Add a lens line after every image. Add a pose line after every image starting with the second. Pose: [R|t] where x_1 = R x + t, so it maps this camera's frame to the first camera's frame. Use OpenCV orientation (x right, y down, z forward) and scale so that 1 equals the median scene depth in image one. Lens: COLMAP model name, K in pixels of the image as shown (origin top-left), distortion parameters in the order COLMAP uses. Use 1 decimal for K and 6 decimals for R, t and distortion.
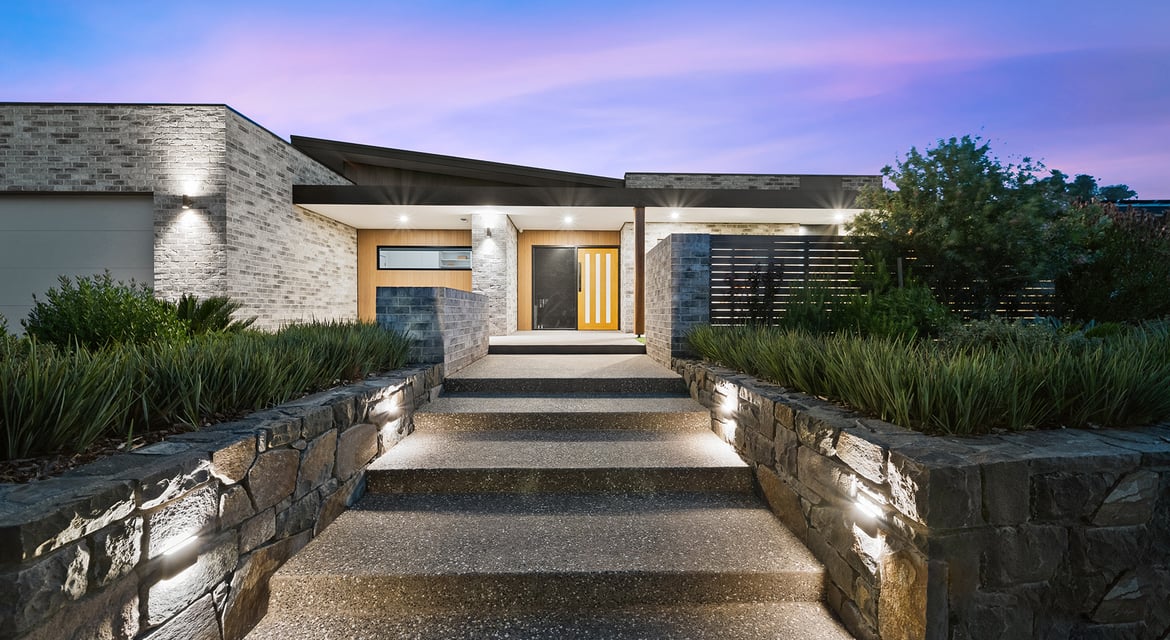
lens RADIAL K [[419.9, 0, 584.9], [0, 419.9, 333.1], [0, 0, 1]] dist [-0.001016, -0.000136]
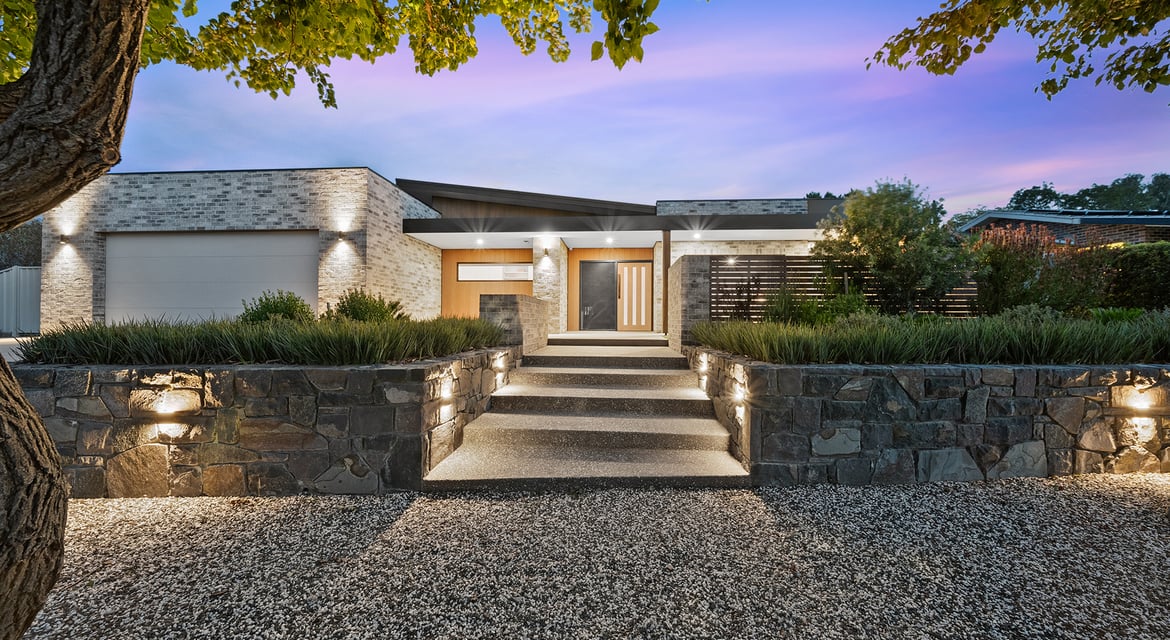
lens RADIAL K [[419.9, 0, 584.9], [0, 419.9, 333.1], [0, 0, 1]] dist [-0.001016, -0.000136]
pose [[0.994464, 0.007525, -0.104810, 0.028192], [-0.009659, 0.999756, -0.019865, 0.038795], [0.104635, 0.020768, 0.994294, -0.322619]]
